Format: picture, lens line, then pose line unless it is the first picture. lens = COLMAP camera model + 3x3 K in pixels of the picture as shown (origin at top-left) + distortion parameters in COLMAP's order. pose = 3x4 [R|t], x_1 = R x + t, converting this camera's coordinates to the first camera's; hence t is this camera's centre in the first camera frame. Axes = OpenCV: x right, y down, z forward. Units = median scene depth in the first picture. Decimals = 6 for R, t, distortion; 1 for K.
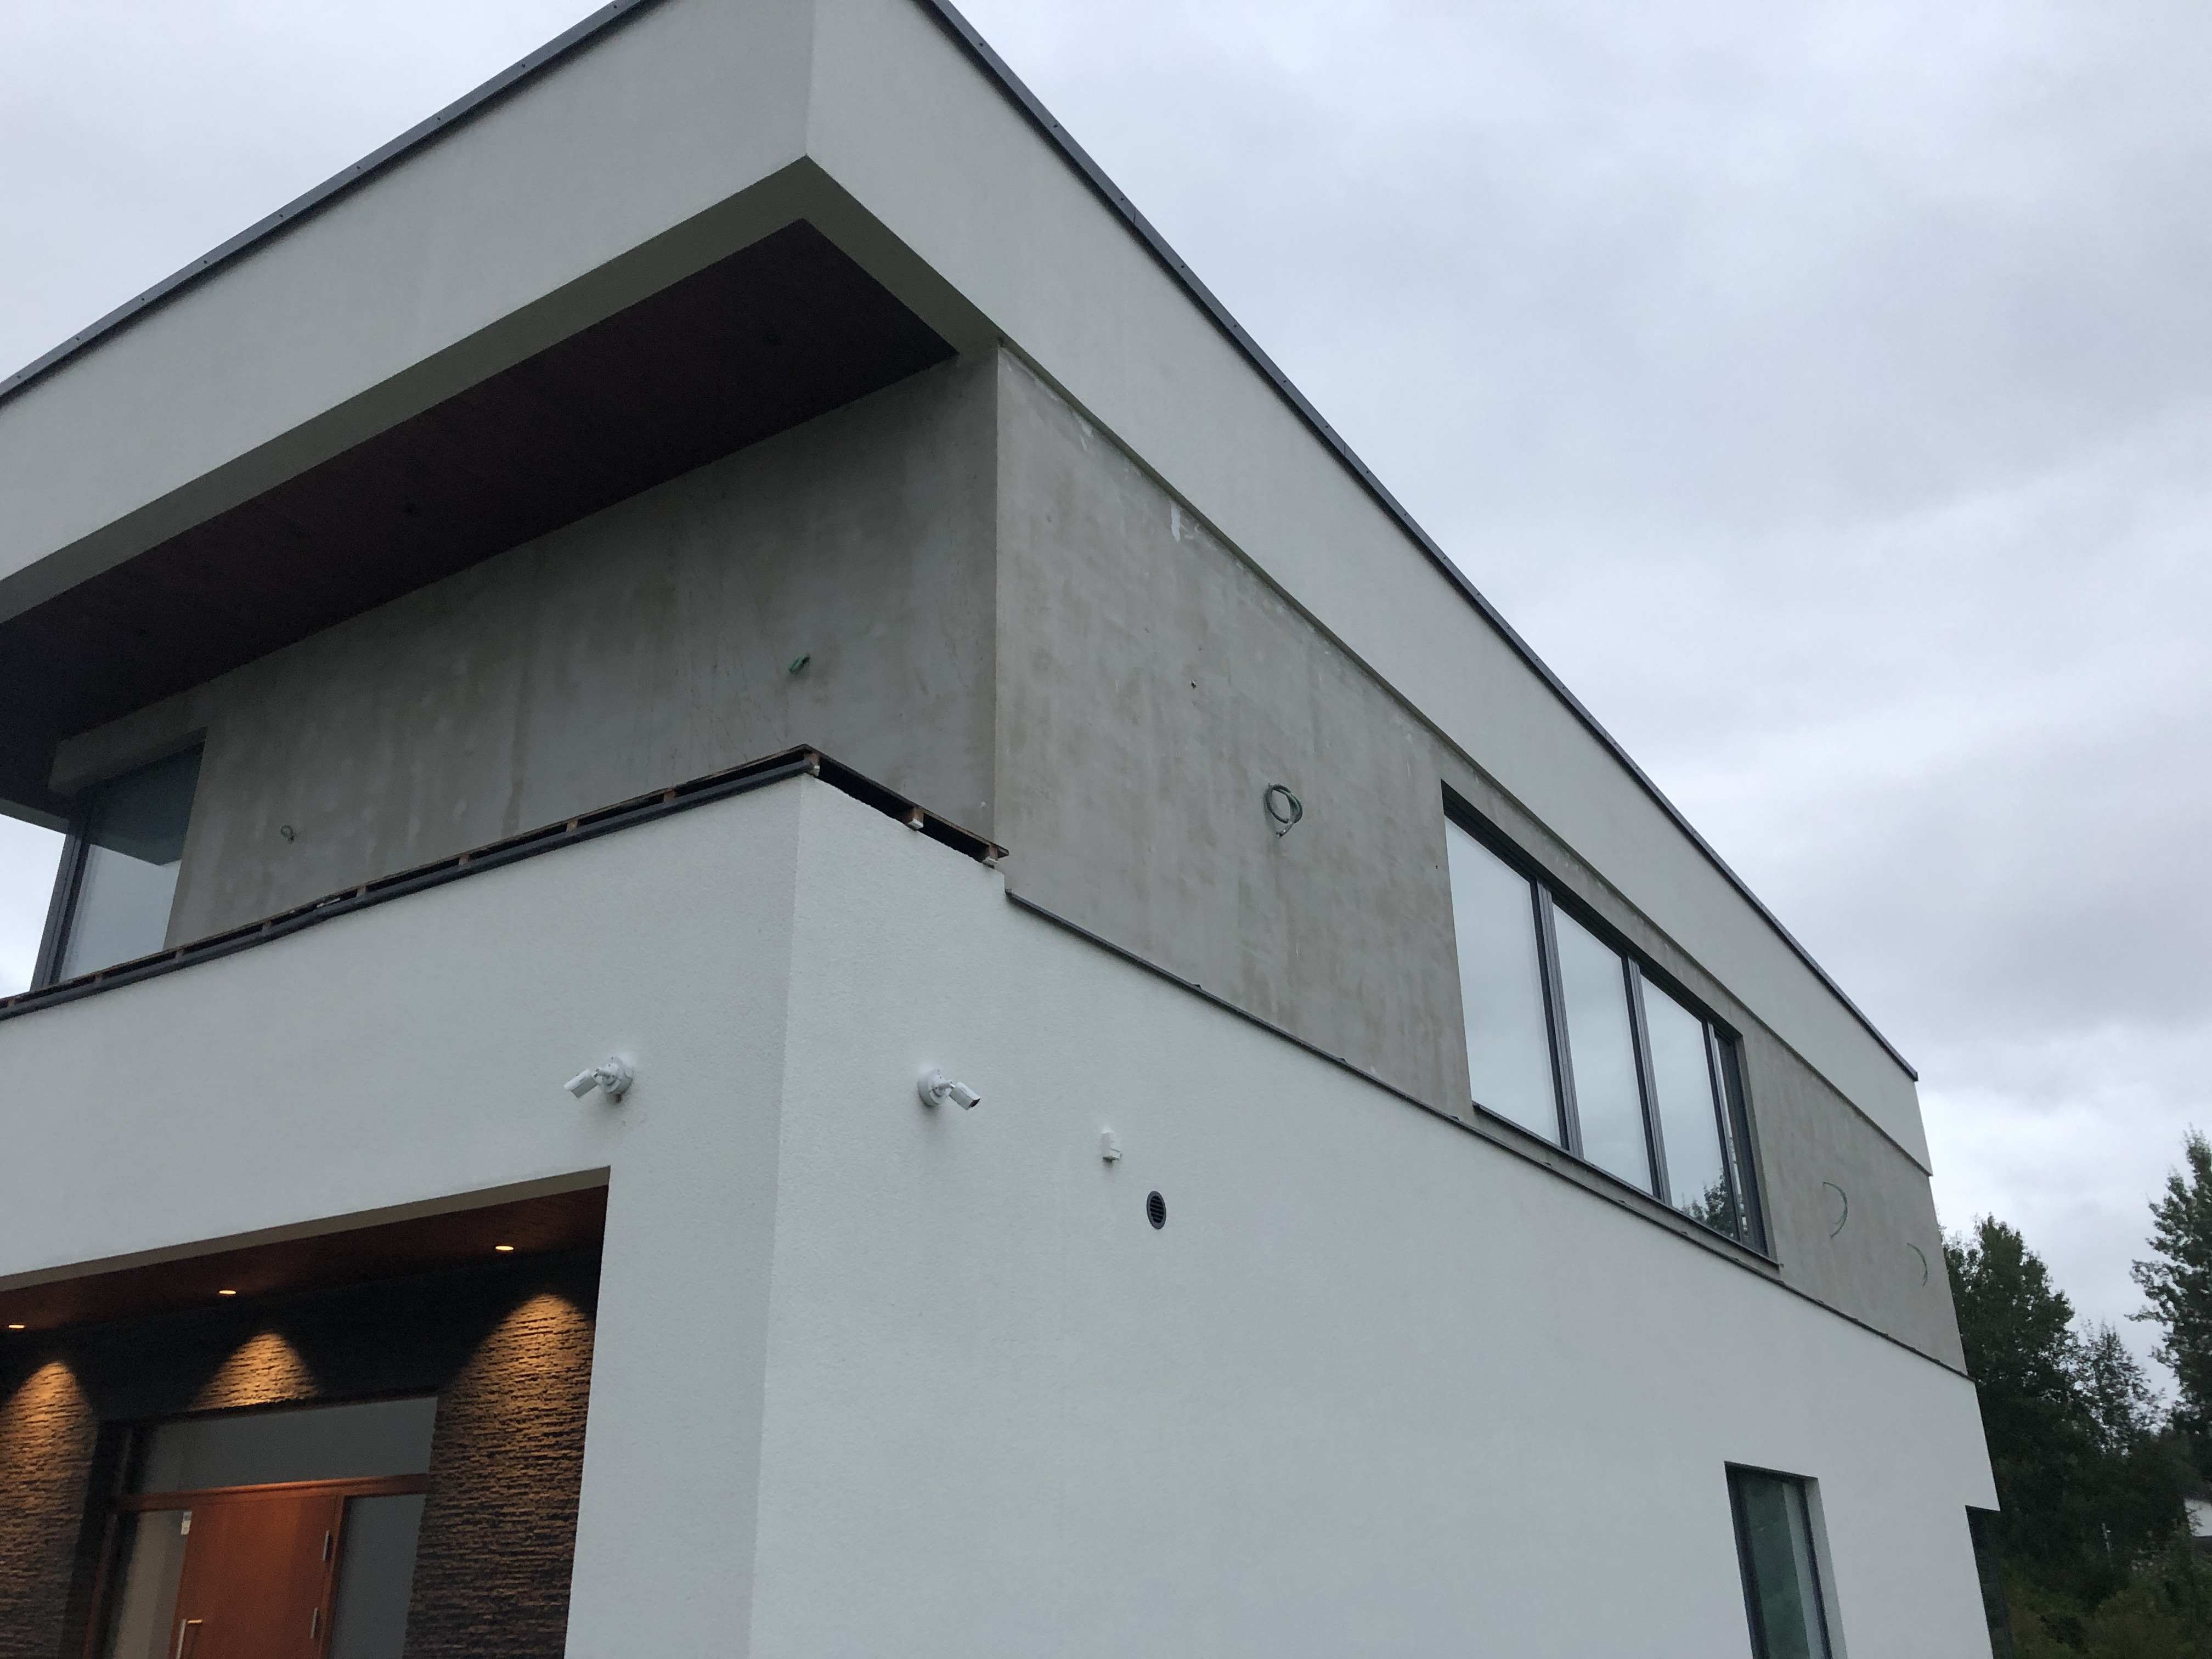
lens RADIAL K [[1791.6, 0, 1106.0], [0, 1791.6, 829.5], [0, 0, 1]] dist [0.011156, -0.000996]
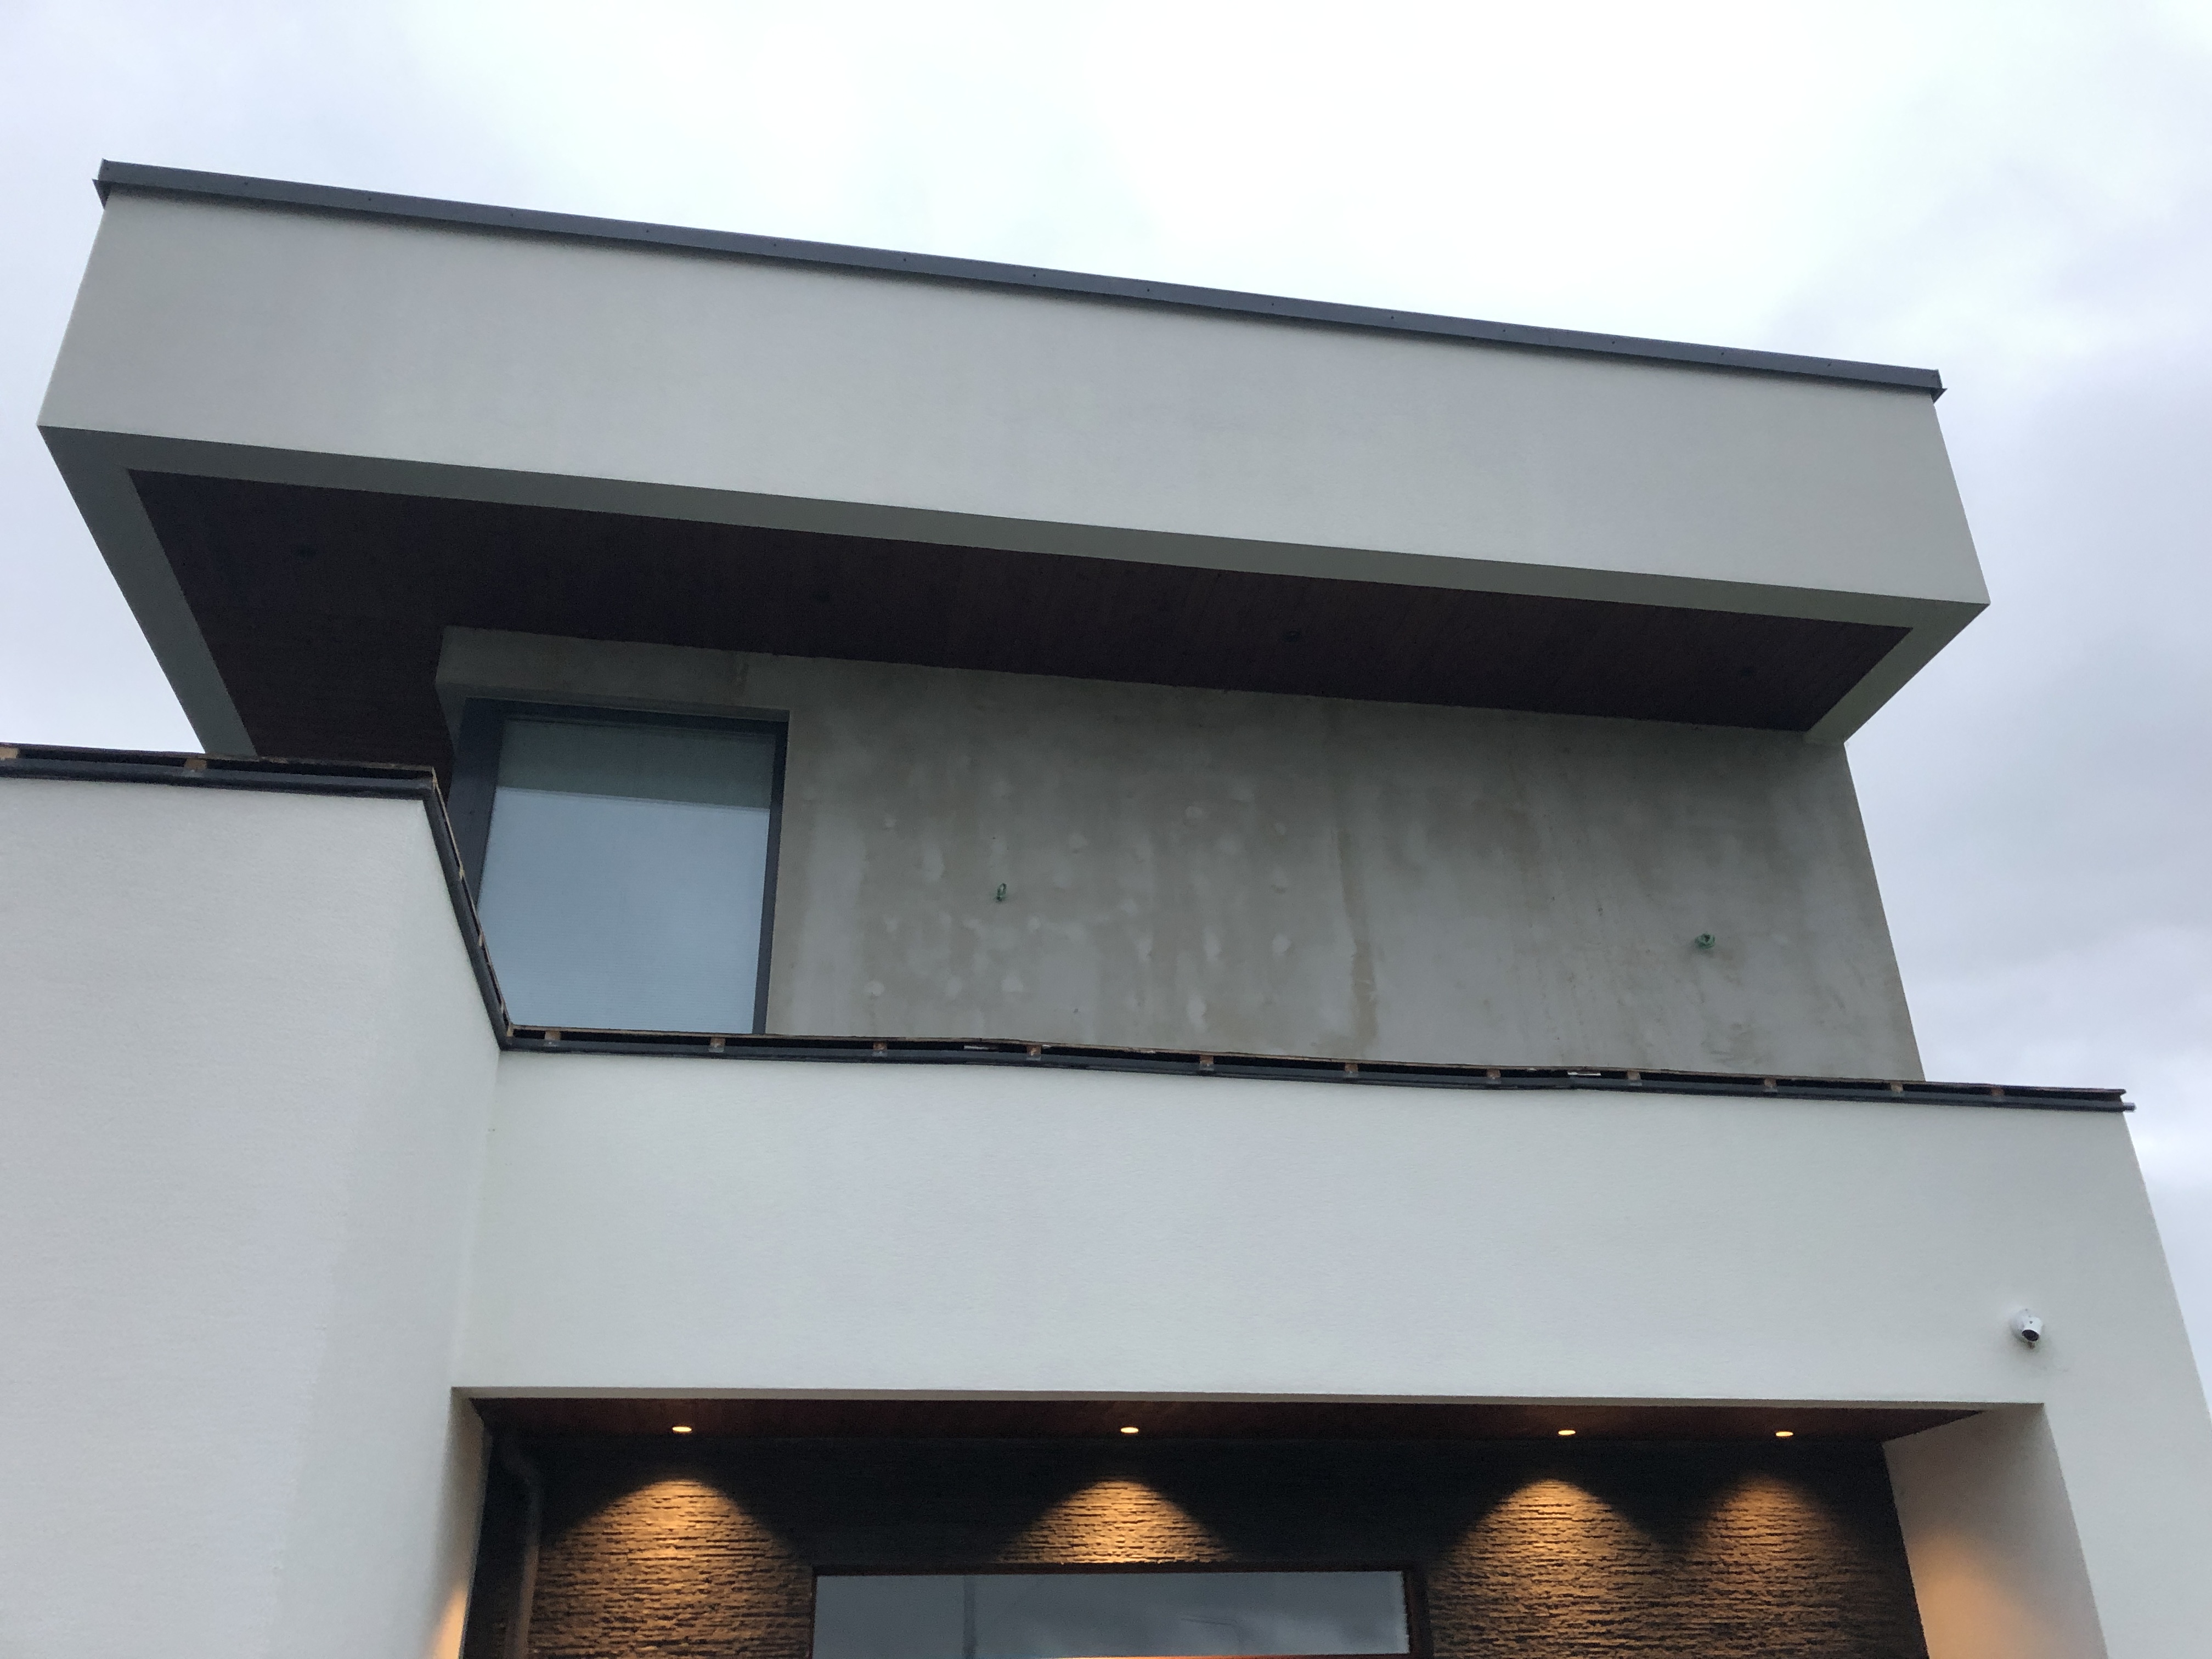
lens RADIAL K [[1791.6, 0, 1106.0], [0, 1791.6, 829.5], [0, 0, 1]] dist [0.011156, -0.000996]
pose [[0.736314, 0.311358, 0.600747, -1.235702], [-0.250806, 0.950184, -0.185061, 0.158713], [-0.628440, -0.014408, 0.777724, 0.363378]]
